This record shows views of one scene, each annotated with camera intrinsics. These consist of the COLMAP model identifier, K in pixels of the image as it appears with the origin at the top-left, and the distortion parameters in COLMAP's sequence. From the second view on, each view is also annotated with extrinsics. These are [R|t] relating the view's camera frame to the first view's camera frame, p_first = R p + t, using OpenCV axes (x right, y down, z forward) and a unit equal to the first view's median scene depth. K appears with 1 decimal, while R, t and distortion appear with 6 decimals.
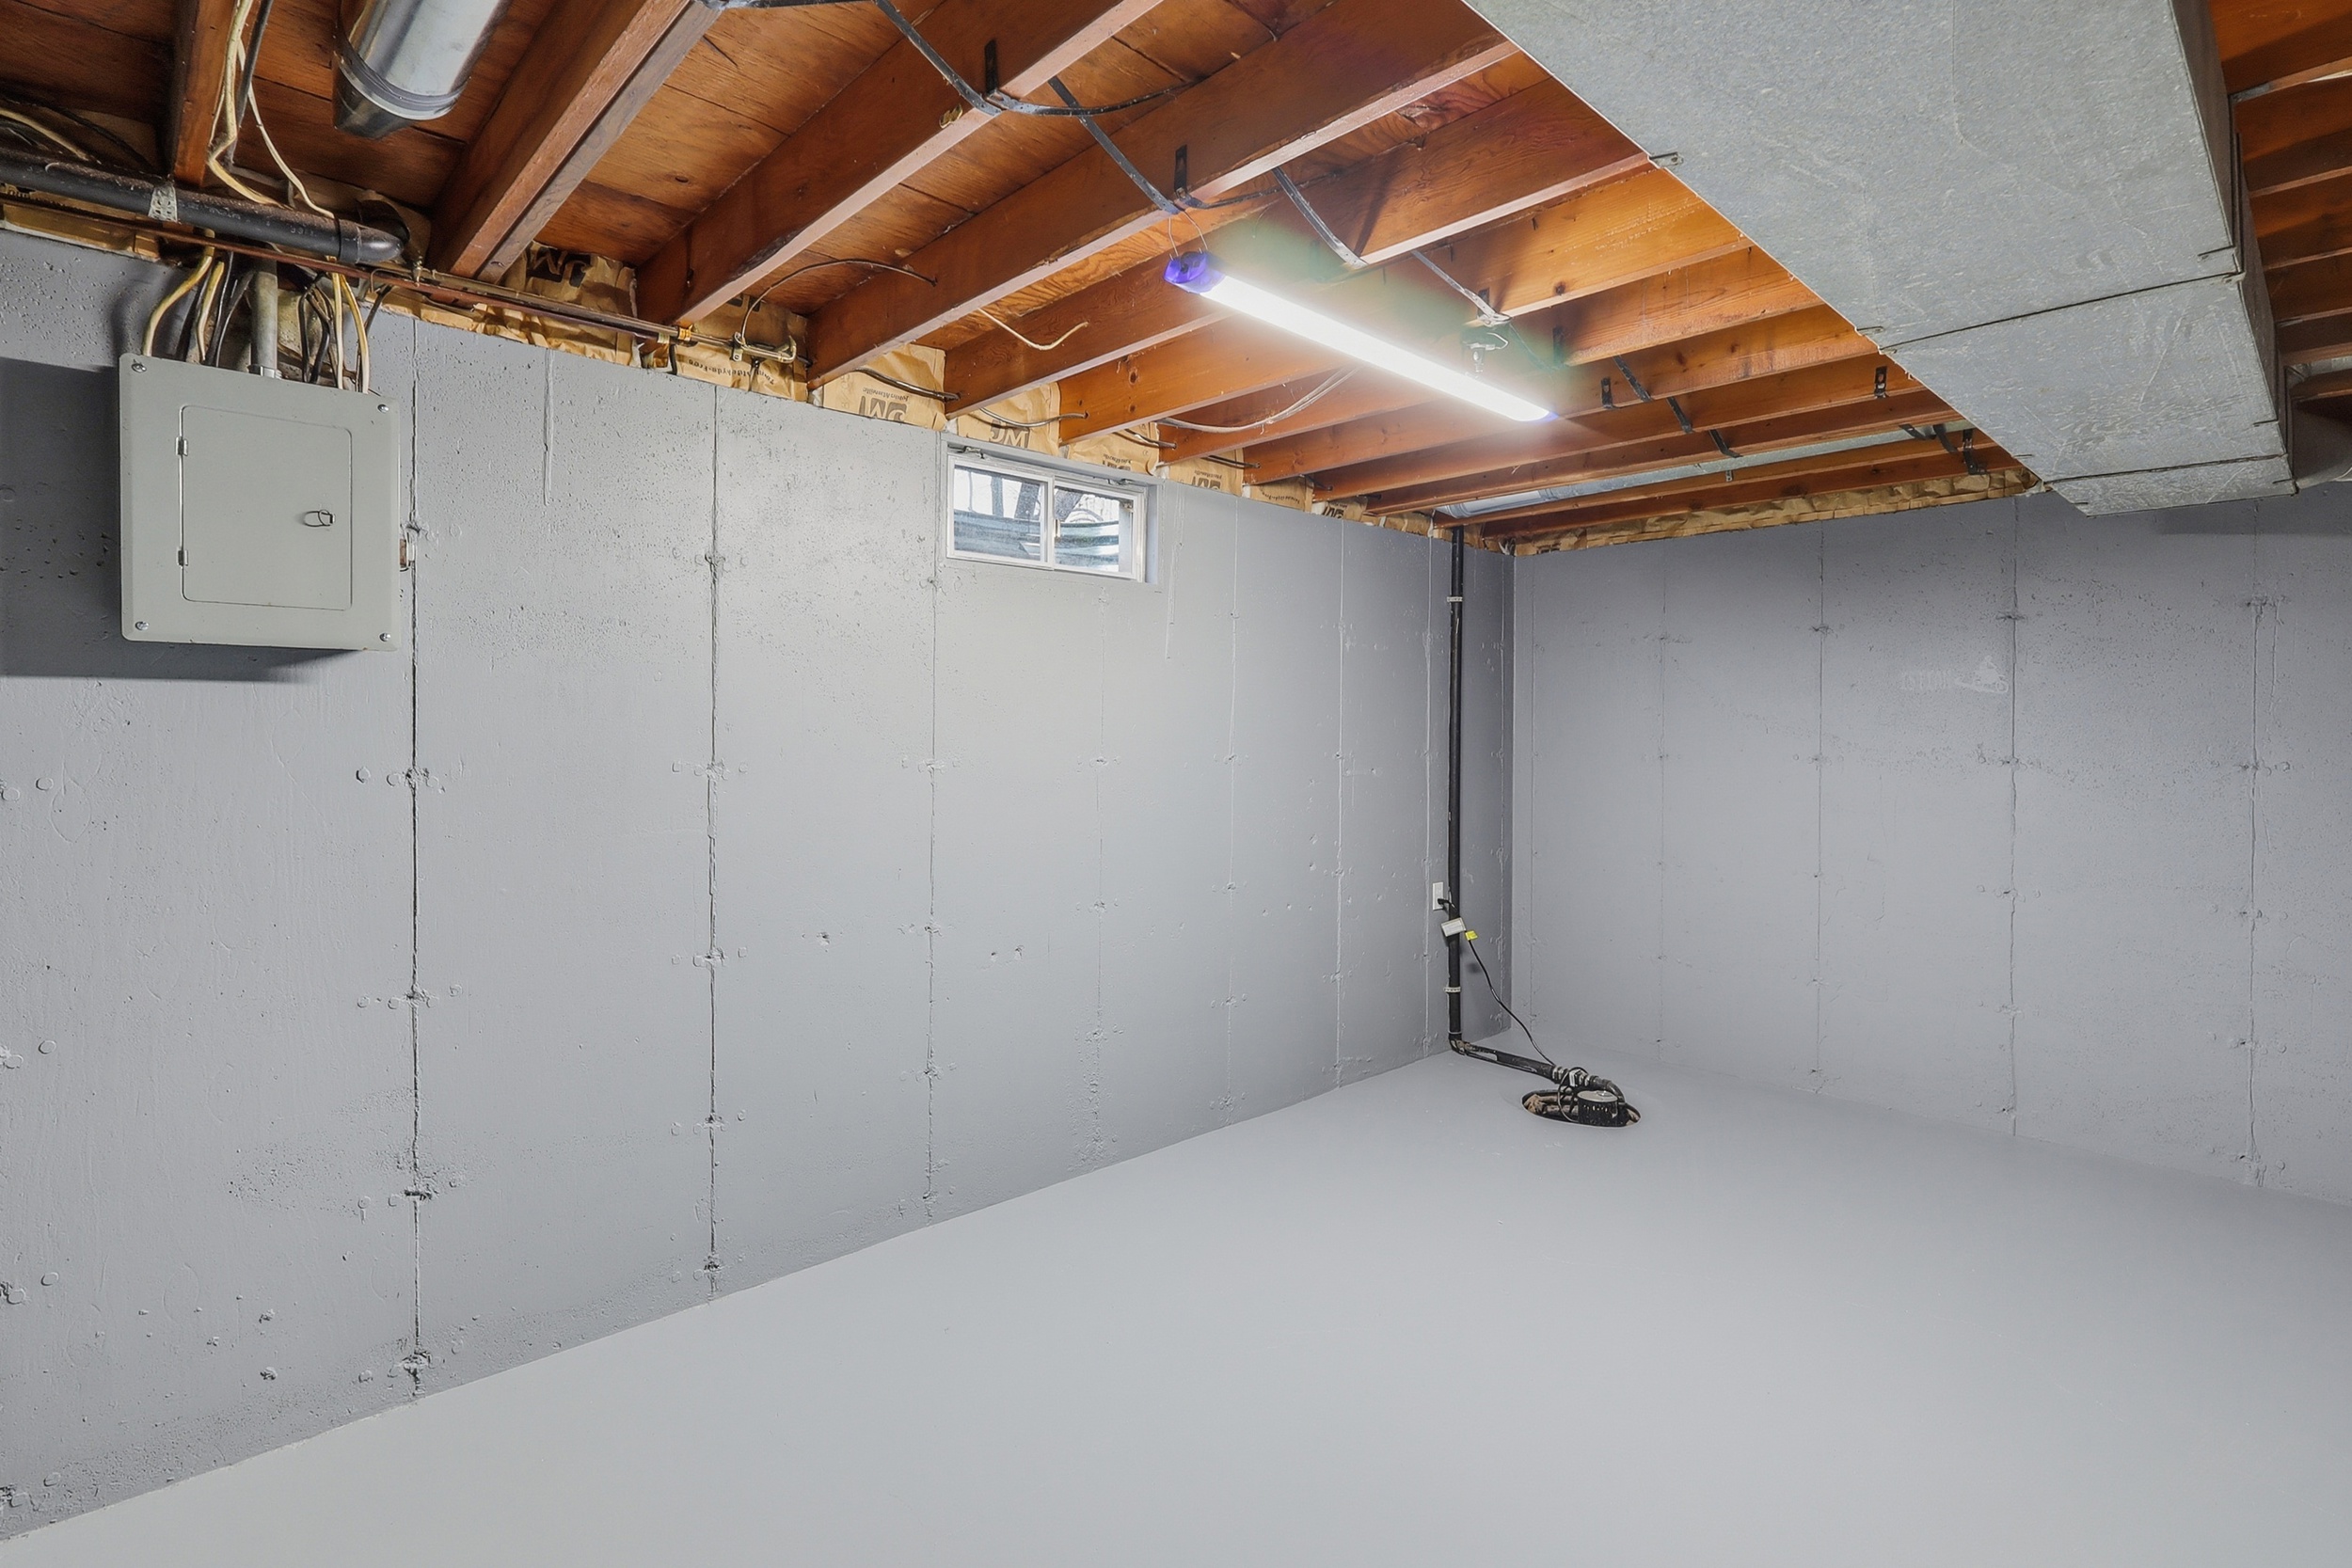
lens RADIAL K [[1135.1, 0, 1175.5], [0, 1135.1, 746.5], [0, 0, 1]] dist [-0.000027, -0.000122]
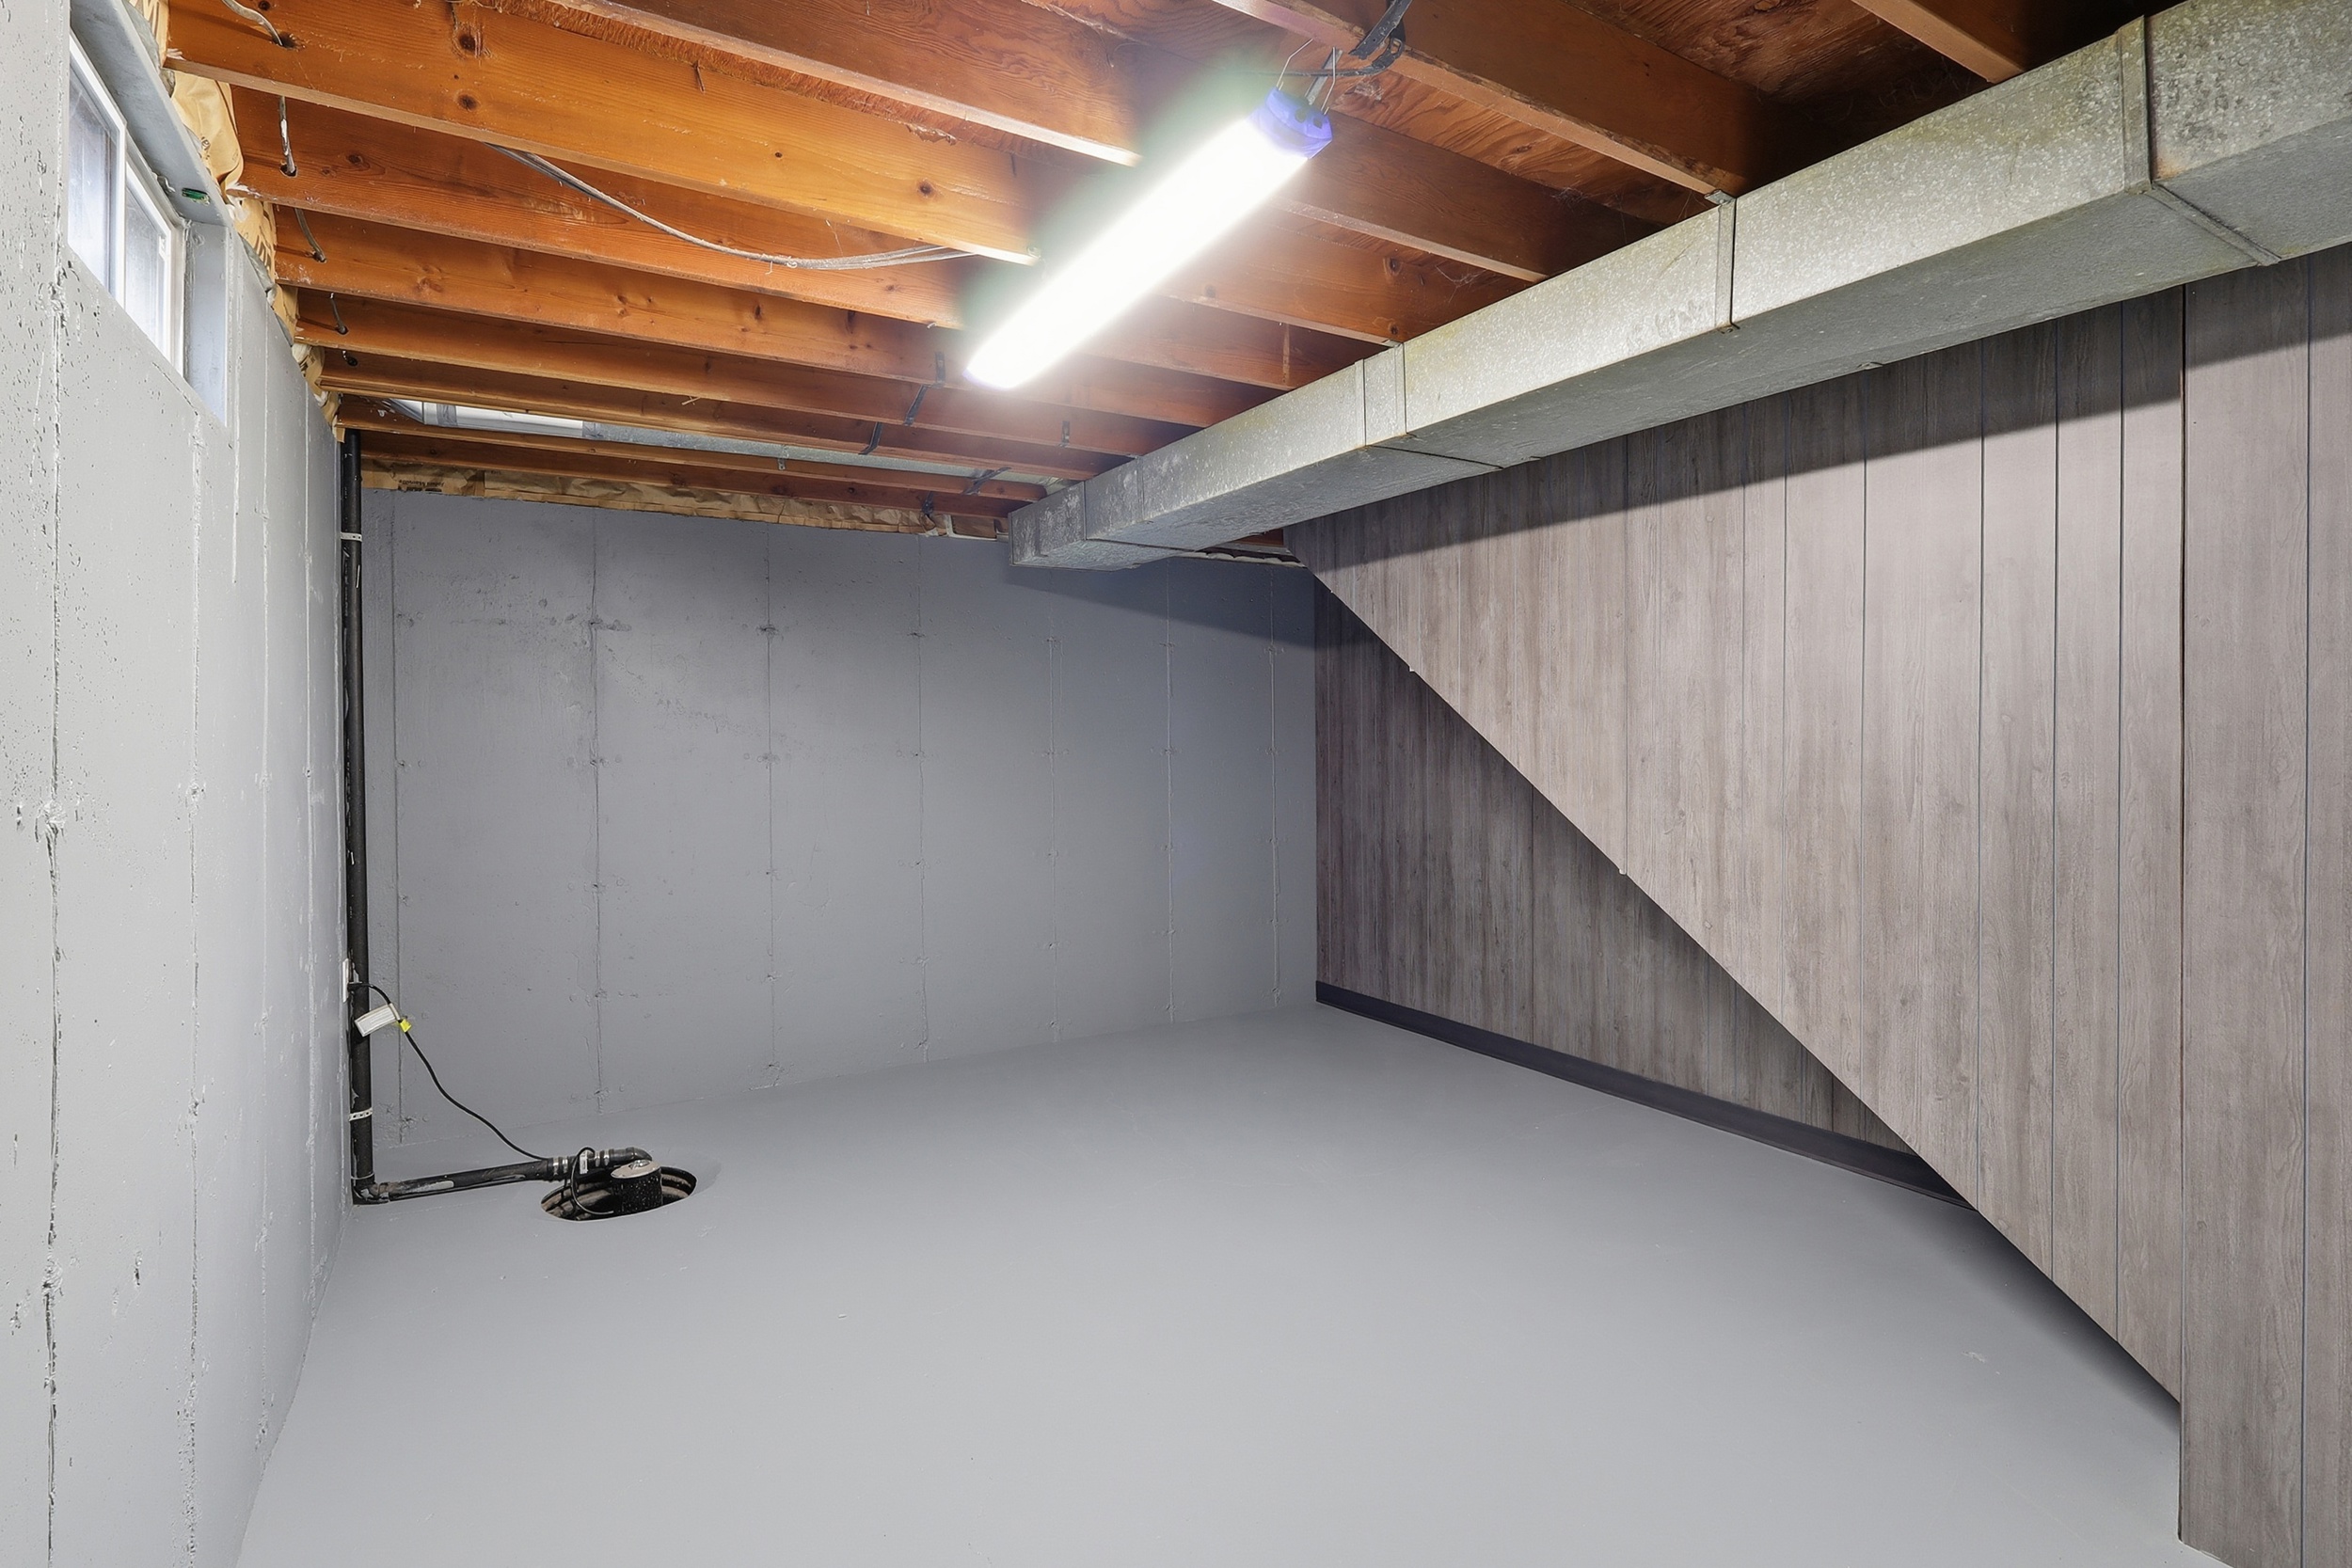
lens RADIAL K [[1135.1, 0, 1175.5], [0, 1135.1, 746.5], [0, 0, 1]] dist [-0.000027, -0.000122]
pose [[0.208573, -0.017912, 0.977843, -0.344643], [0.020501, 0.999693, 0.013940, -0.004975], [-0.977792, 0.017139, 0.208876, 0.422365]]
